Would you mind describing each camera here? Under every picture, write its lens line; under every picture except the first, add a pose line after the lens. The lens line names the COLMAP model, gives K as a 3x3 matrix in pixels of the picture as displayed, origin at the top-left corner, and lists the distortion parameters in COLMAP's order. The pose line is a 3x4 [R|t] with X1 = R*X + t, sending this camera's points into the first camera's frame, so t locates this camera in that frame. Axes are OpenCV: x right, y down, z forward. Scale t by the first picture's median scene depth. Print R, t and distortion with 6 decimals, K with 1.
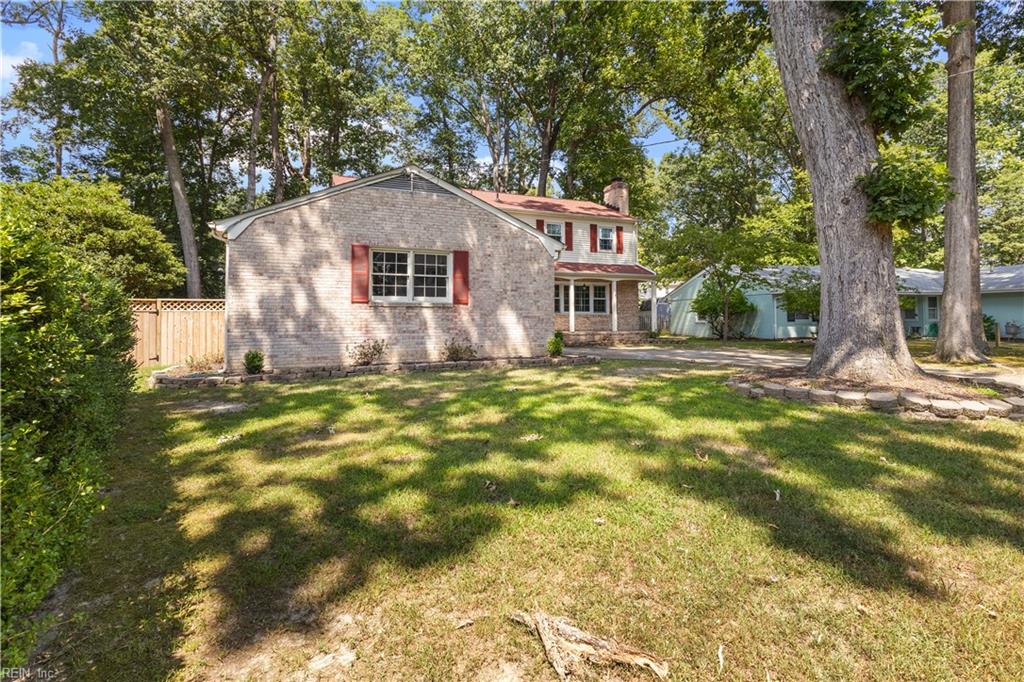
lens RADIAL K [[490.4, 0, 509.2], [0, 490.4, 298.6], [0, 0, 1]] dist [-0.002104, 0.000003]
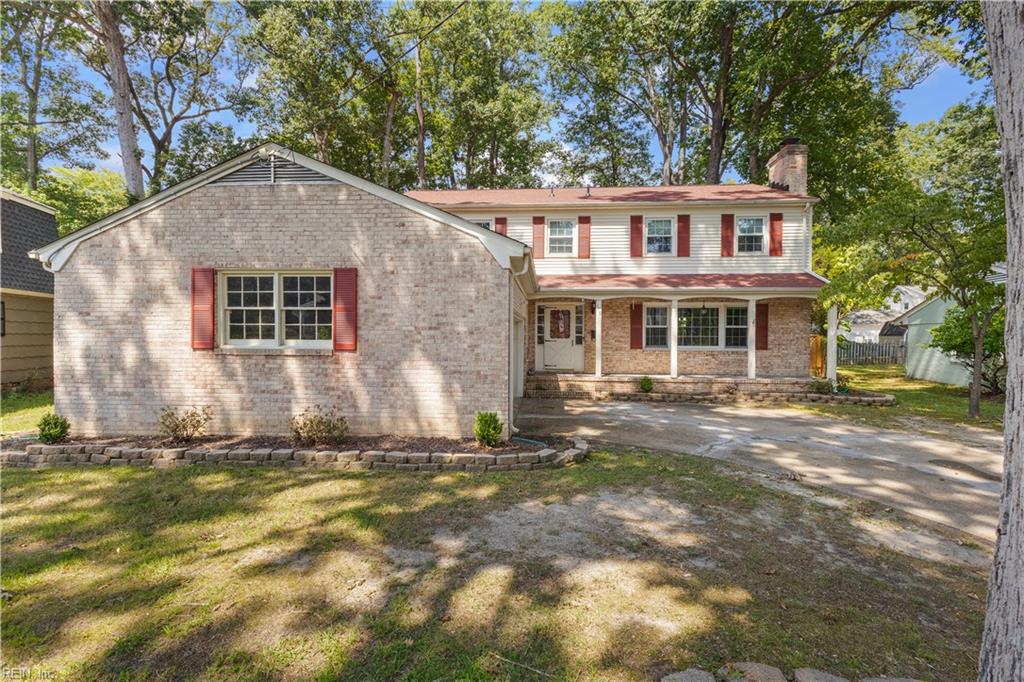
lens RADIAL K [[468.6, 0, 509.5], [0, 468.6, 340.6], [0, 0, 1]] dist [0.000614, 0.000424]
pose [[0.888908, 0.011980, -0.457929, 0.363592], [0.012368, 0.998666, 0.050136, -0.029951], [0.457919, -0.050230, 0.887574, 0.532821]]
